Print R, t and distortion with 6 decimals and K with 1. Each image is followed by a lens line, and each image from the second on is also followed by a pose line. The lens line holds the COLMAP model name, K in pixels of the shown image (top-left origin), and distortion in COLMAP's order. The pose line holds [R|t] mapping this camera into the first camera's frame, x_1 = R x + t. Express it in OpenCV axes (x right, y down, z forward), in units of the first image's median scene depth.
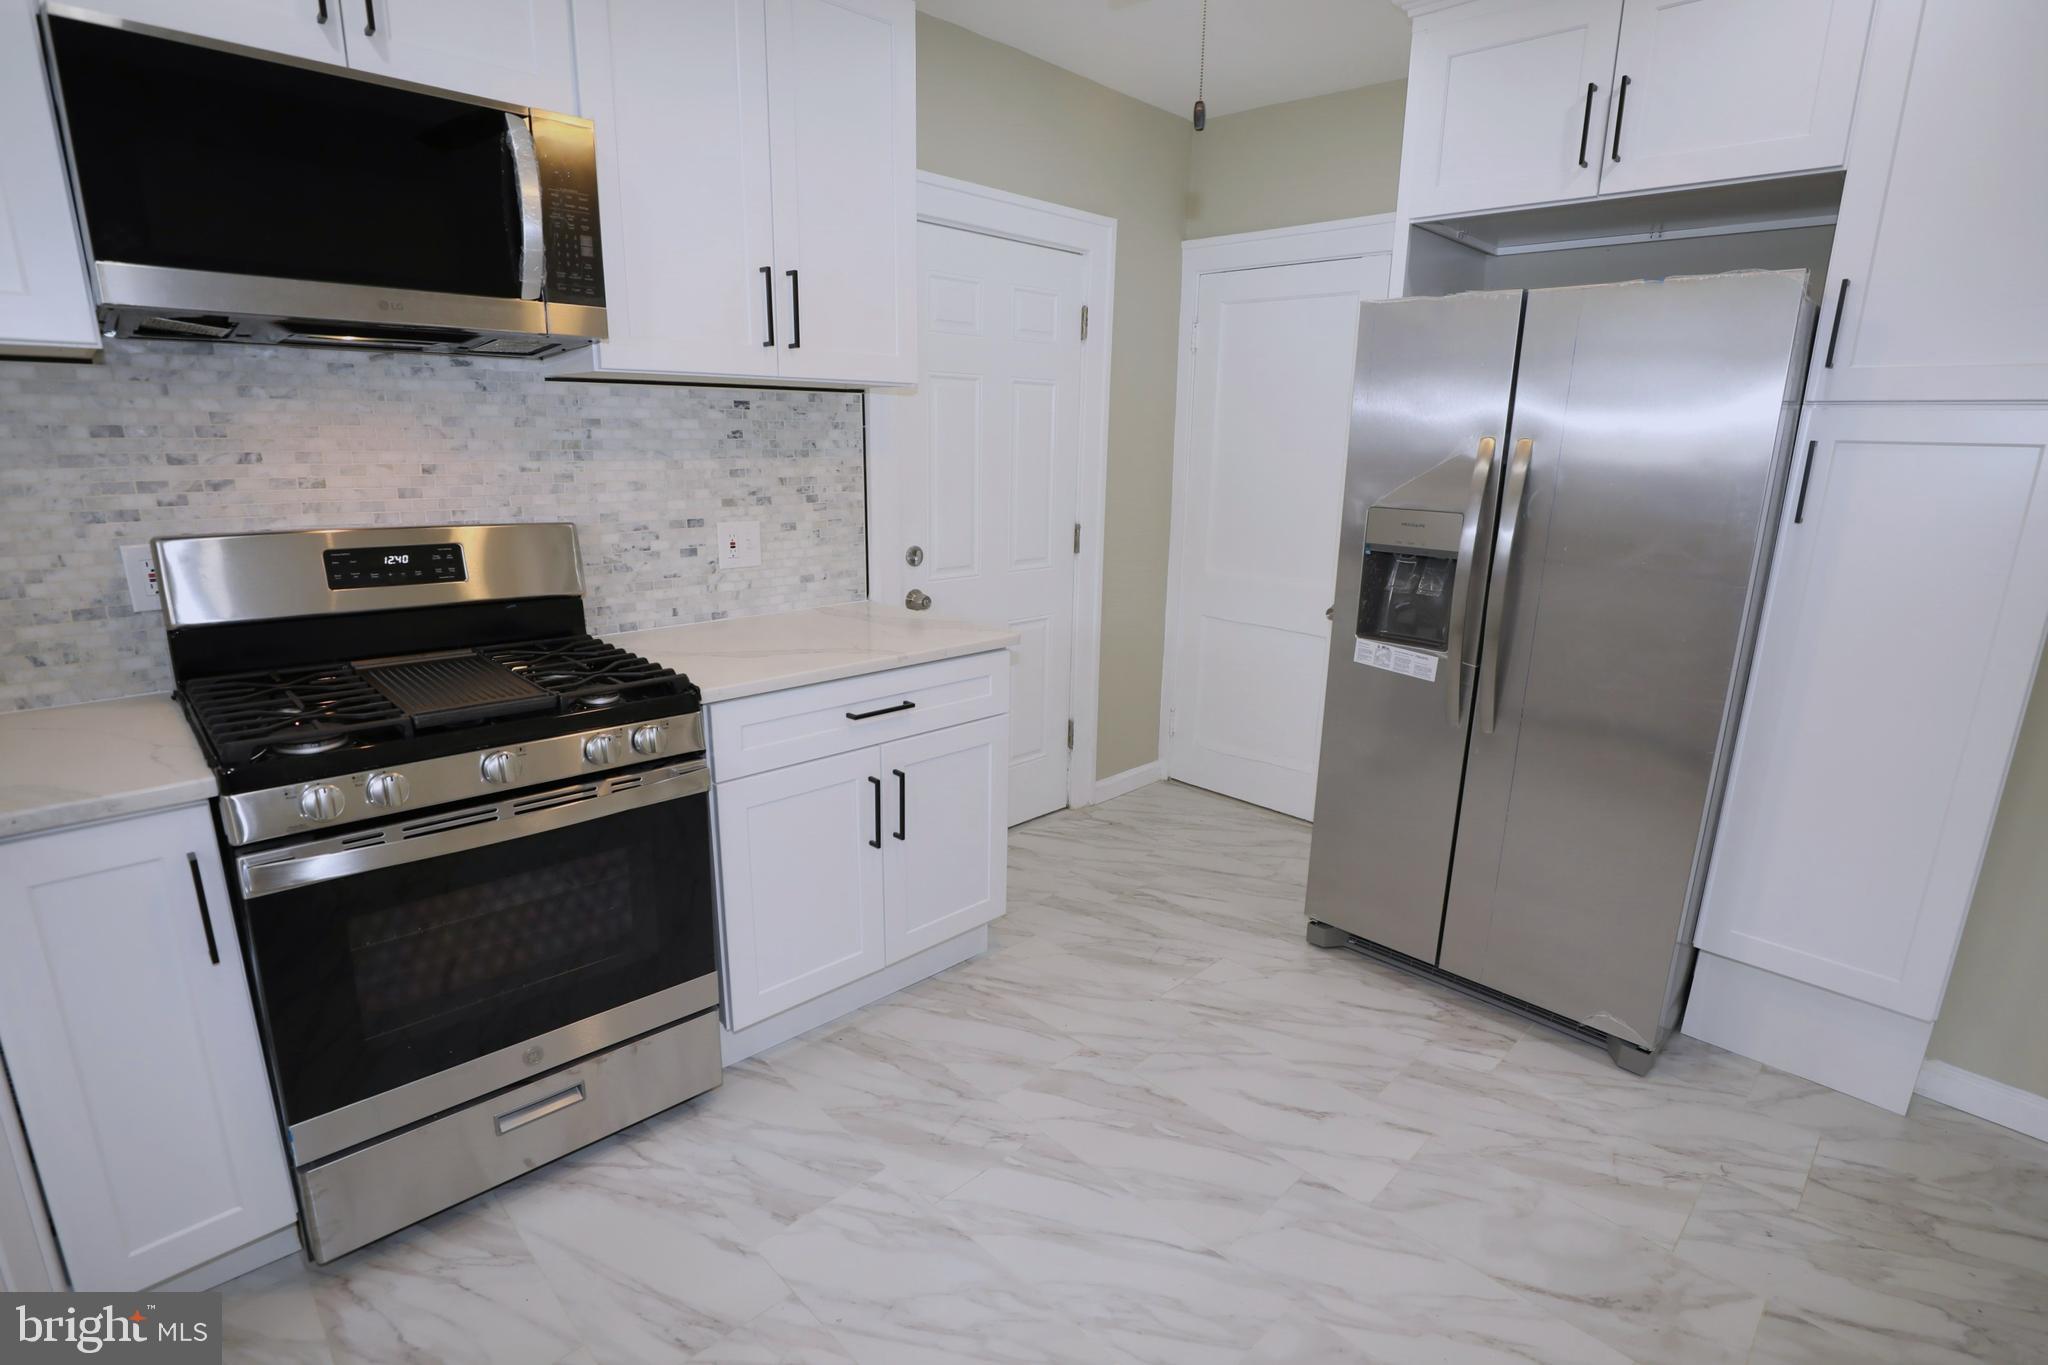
lens RADIAL K [[983.2, 0, 1028.7], [0, 983.2, 687.7], [0, 0, 1]] dist [-0.043531, 0.012435]
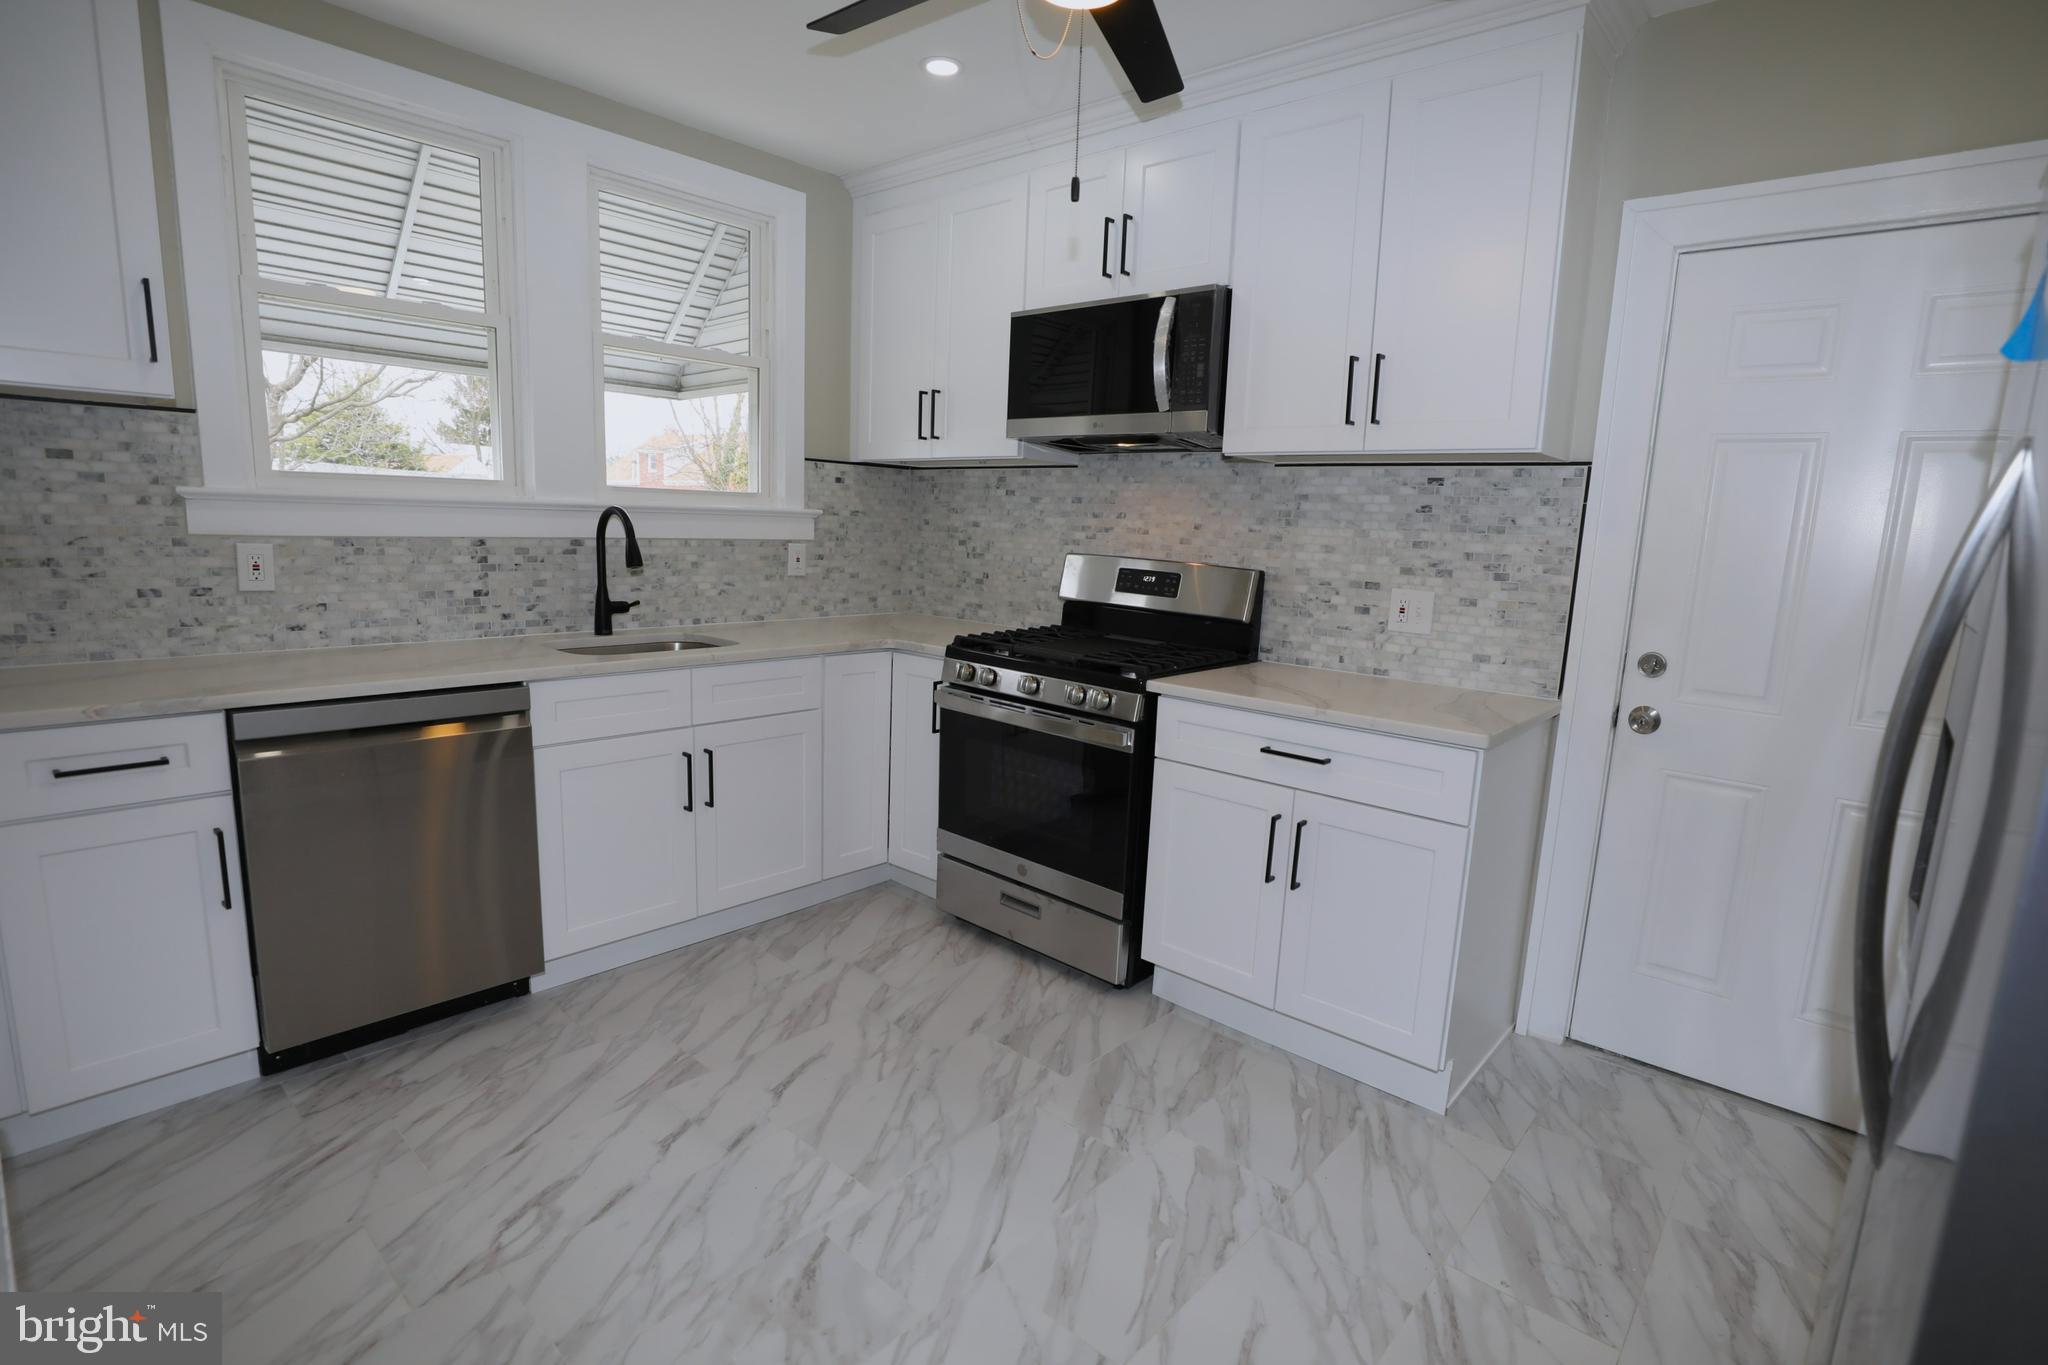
lens RADIAL K [[983.2, 0, 1028.7], [0, 983.2, 687.7], [0, 0, 1]] dist [-0.043531, 0.012435]
pose [[0.067800, 0.152234, -0.986016, 0.817674], [-0.287080, 0.949470, 0.126852, -0.092997], [0.955504, 0.274465, 0.108077, 0.574469]]
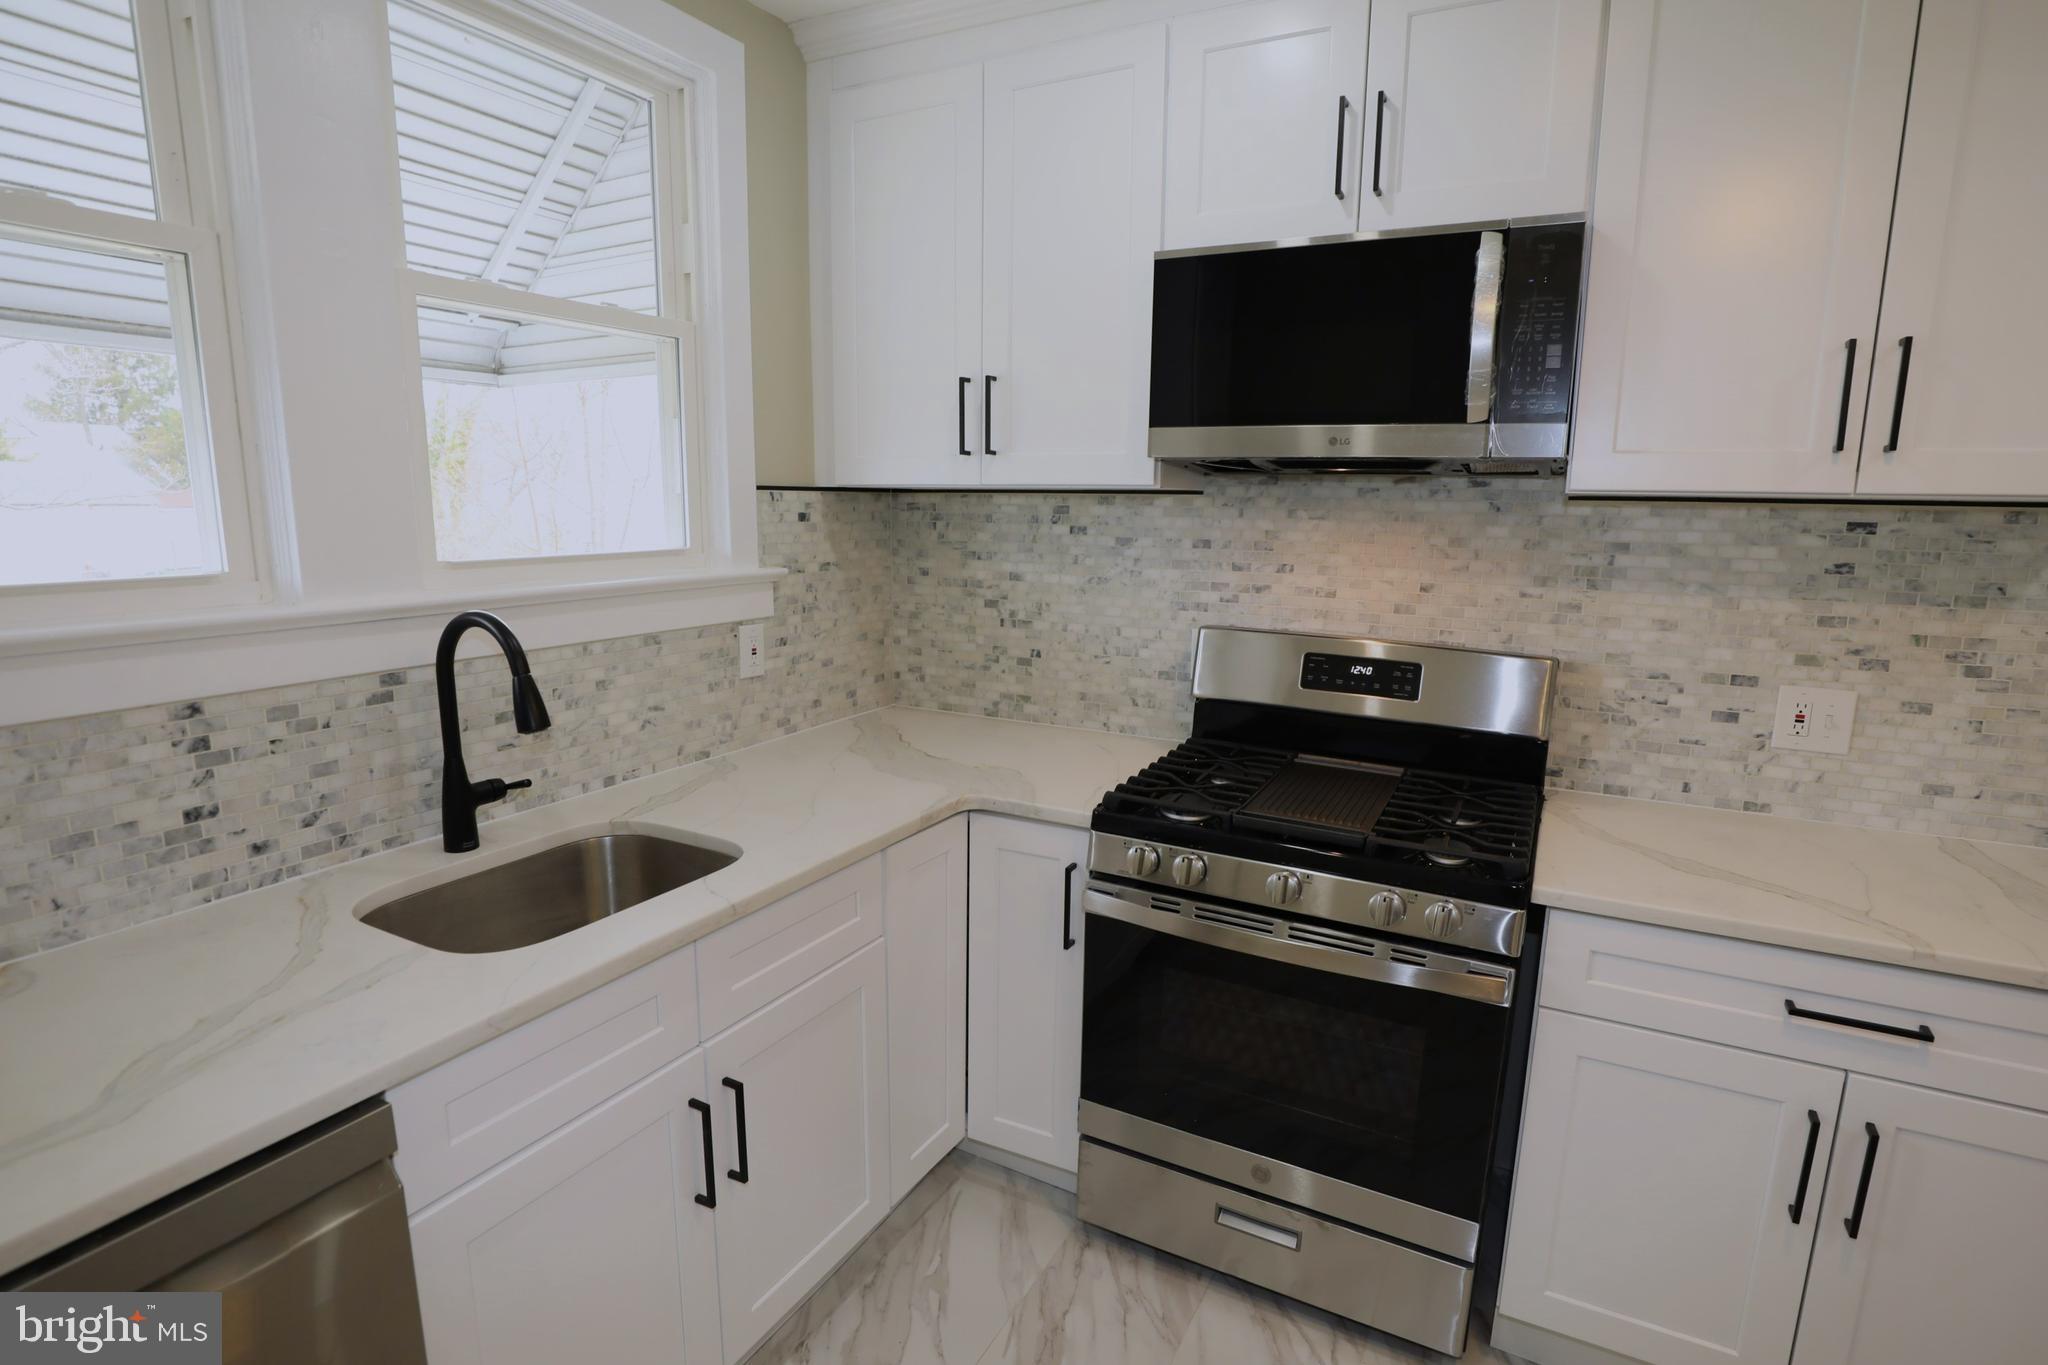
lens RADIAL K [[1029.2, 0, 1029.0], [0, 1029.2, 689.1], [0, 0, 1]] dist [-0.045058, 0.012864]
pose [[0.299225, 0.161097, -0.940485, 0.244564], [-0.246459, 0.965247, 0.086926, -0.101383], [0.921804, 0.205780, 0.328529, 0.255730]]
